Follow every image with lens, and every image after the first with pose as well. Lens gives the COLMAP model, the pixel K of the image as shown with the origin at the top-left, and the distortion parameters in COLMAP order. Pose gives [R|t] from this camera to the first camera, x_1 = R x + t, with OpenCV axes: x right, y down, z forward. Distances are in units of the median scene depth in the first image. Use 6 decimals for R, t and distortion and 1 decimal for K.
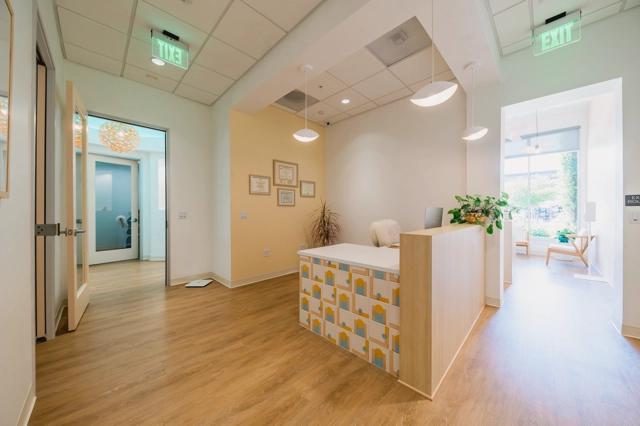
lens RADIAL K [[227.7, 0, 322.0], [0, 227.7, 211.4], [0, 0, 1]] dist [-0.003334, -0.000373]
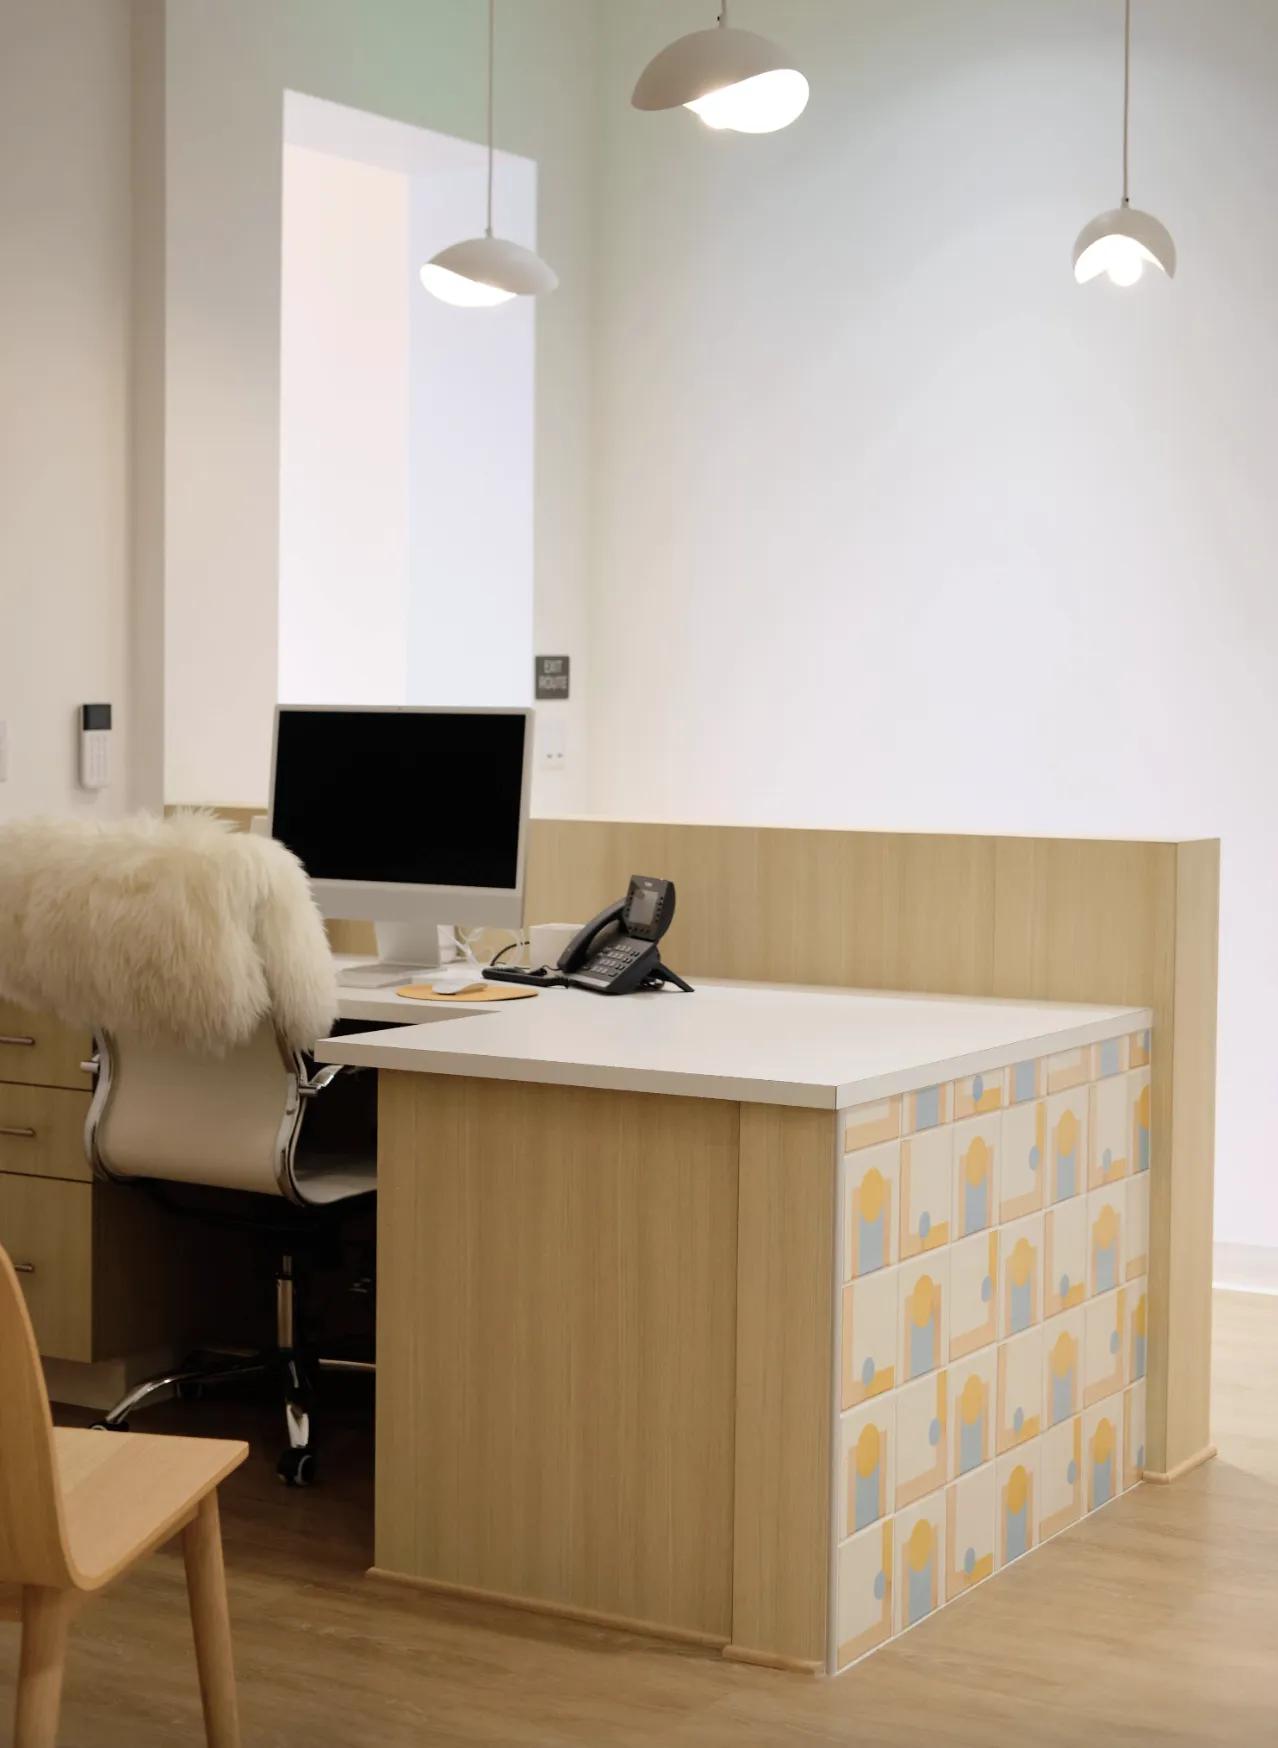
lens RADIAL K [[2935.1, 0, 638.5], [0, 2935.1, 874.0], [0, 0, 1]] dist [-0.010107, 0.000000]
pose [[-0.236920, -0.062720, 0.969502, -1.917435], [-0.007875, 0.998005, 0.062639, -0.040696], [-0.971497, 0.007206, -0.236941, 1.787893]]
